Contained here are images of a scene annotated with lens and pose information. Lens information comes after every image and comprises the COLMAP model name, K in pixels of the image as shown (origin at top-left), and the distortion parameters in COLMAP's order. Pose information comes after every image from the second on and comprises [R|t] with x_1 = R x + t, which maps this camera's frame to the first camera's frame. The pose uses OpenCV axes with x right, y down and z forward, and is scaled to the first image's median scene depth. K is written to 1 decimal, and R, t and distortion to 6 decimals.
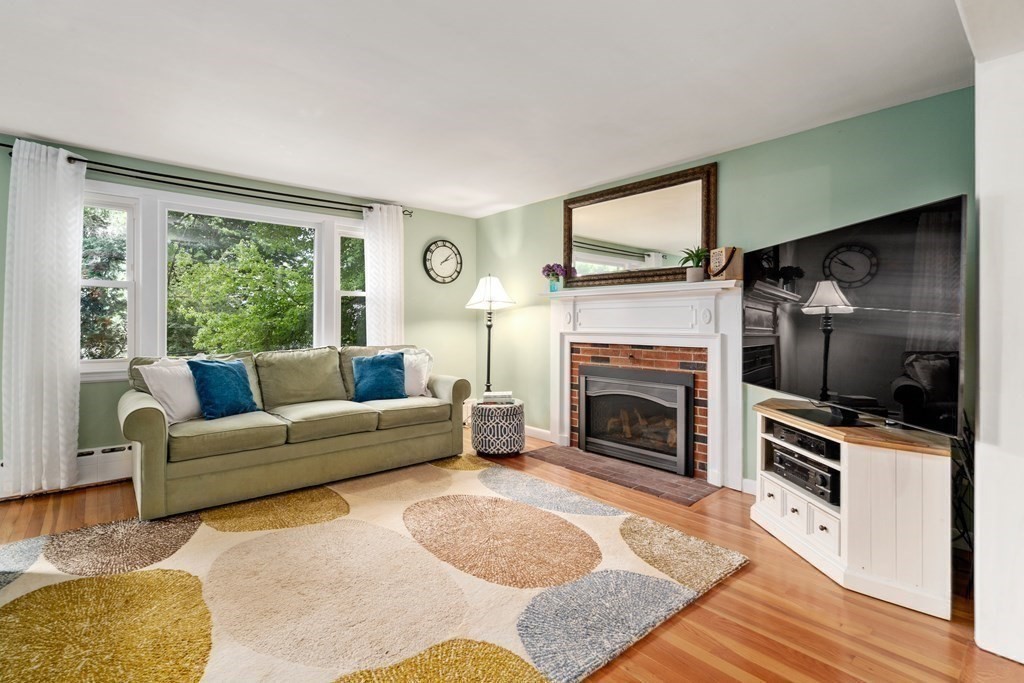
lens RADIAL K [[476.5, 0, 509.4], [0, 476.5, 323.9], [0, 0, 1]] dist [-0.003596, 0.000261]
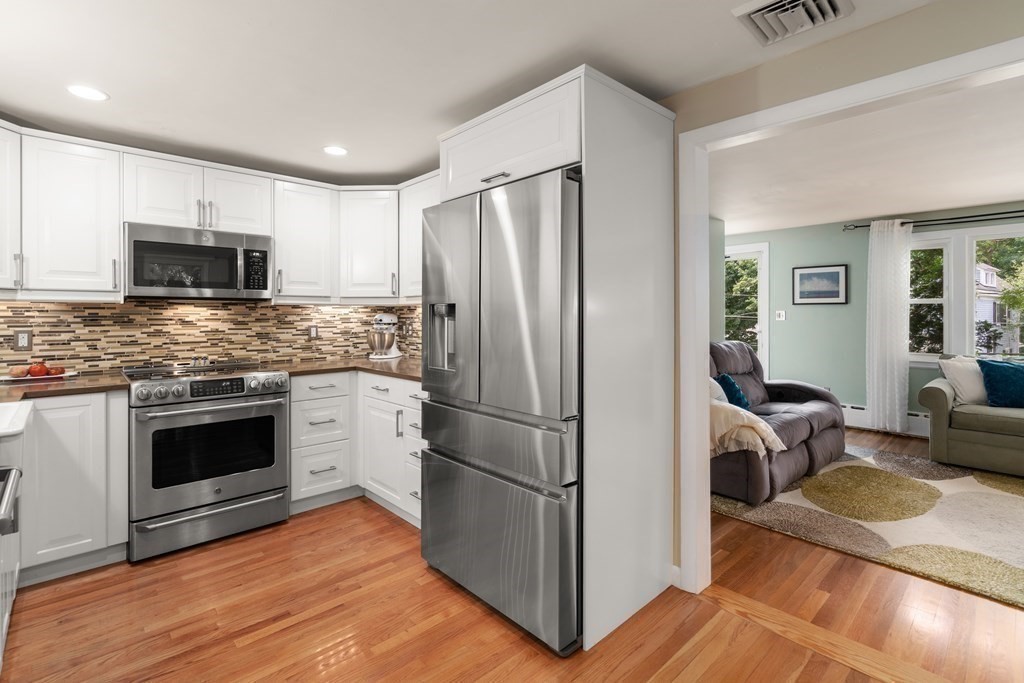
lens RADIAL K [[479.0, 0, 511.0], [0, 479.0, 316.5], [0, 0, 1]] dist [-0.001506, 0.000257]
pose [[0.029599, 0.001970, -0.999560, 0.584950], [0.001610, 0.999997, 0.002019, -0.044265], [0.999561, -0.001669, 0.029596, -0.321026]]
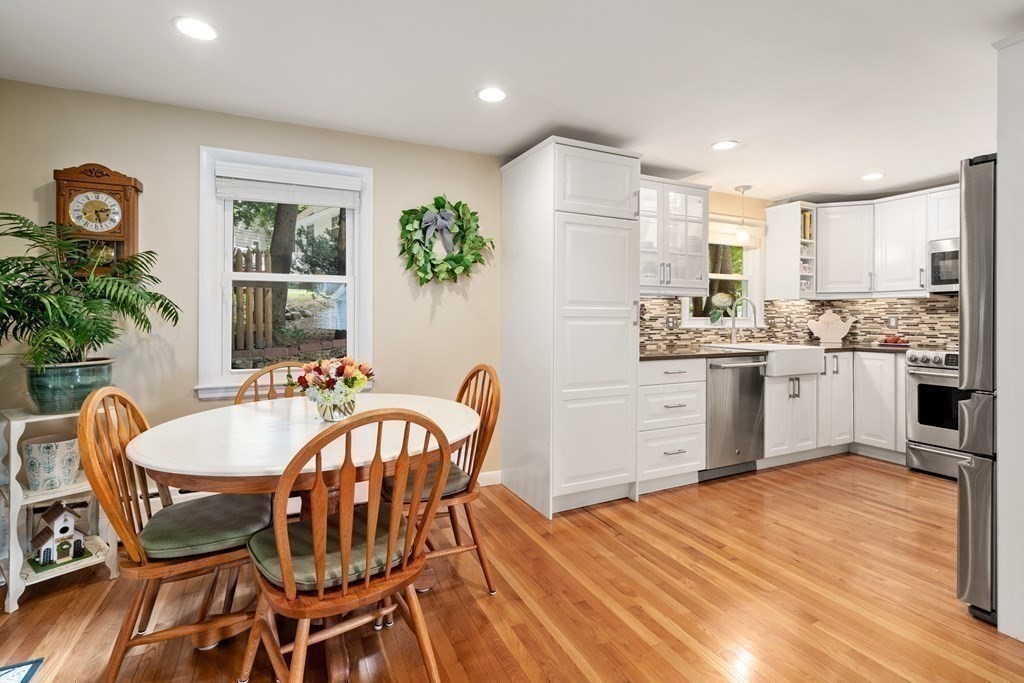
lens RADIAL K [[479.0, 0, 511.0], [0, 479.0, 316.5], [0, 0, 1]] dist [-0.001506, 0.000257]
pose [[-0.963461, -0.001575, 0.267843, 0.428237], [-0.002137, 0.999996, -0.001808, -0.015137], [-0.267839, -0.002315, -0.963461, 0.459737]]
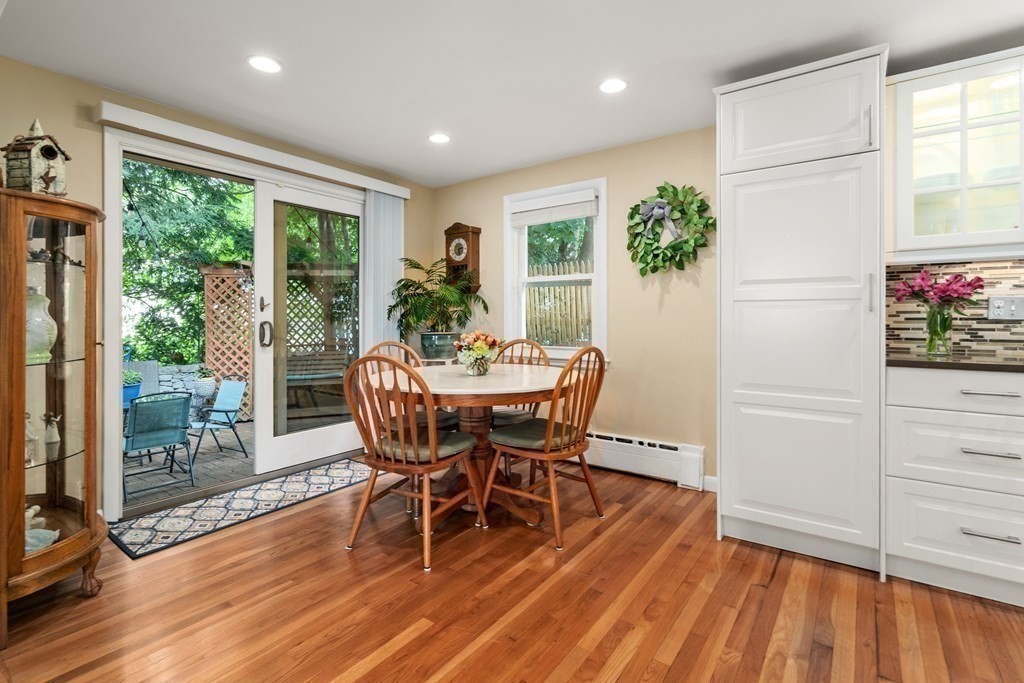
lens RADIAL K [[479.0, 0, 511.0], [0, 479.0, 316.5], [0, 0, 1]] dist [-0.001506, 0.000257]
pose [[-0.224385, 0.002908, 0.974496, -0.042821], [-0.000818, 0.999995, -0.003173, 0.009192], [-0.974500, -0.001509, -0.224382, 0.089539]]
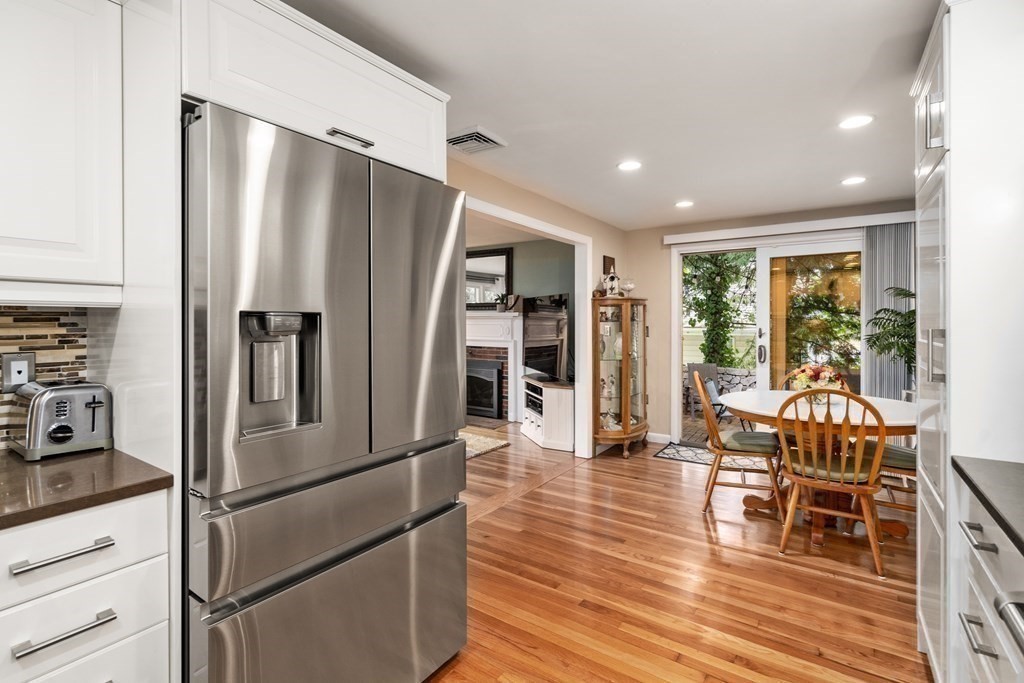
lens RADIAL K [[476.5, 0, 509.4], [0, 476.5, 323.9], [0, 0, 1]] dist [-0.003596, 0.000261]
pose [[0.969761, -0.001667, 0.244051, -0.028724], [0.000079, 0.999979, 0.006518, -0.054705], [-0.244057, -0.006301, 0.969741, -0.804744]]
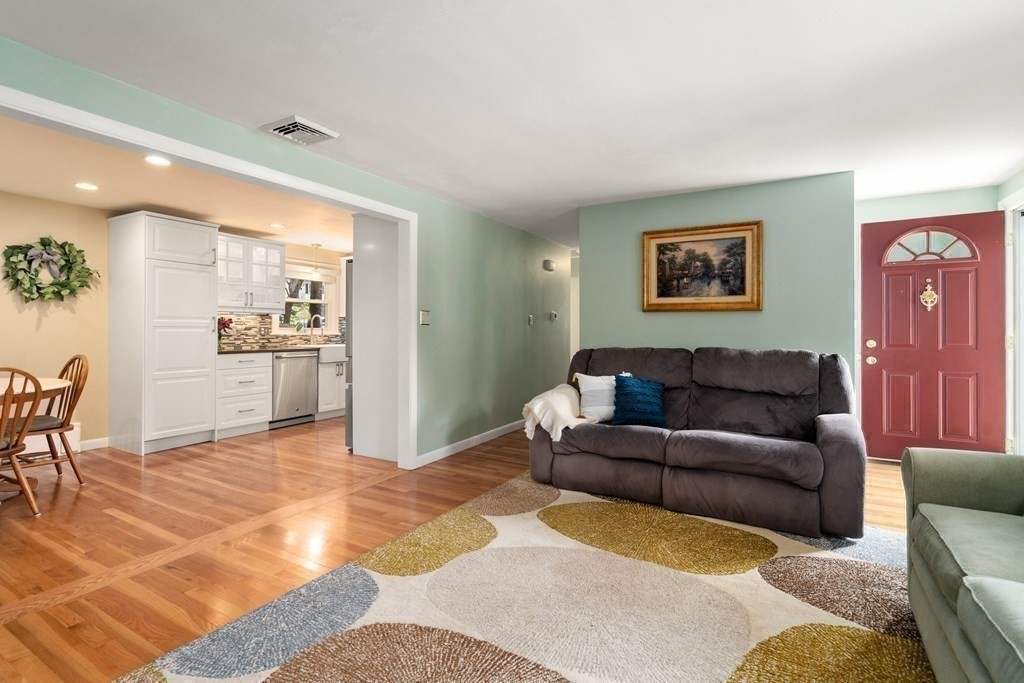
lens RADIAL K [[474.0, 0, 513.0], [0, 474.0, 331.4], [0, 0, 1]] dist [-0.001769, 0.000224]
pose [[-0.945996, -0.000414, -0.324177, 0.043767], [-0.000945, 0.999998, 0.001480, -0.005028], [0.324176, 0.001707, -0.945995, 1.191947]]
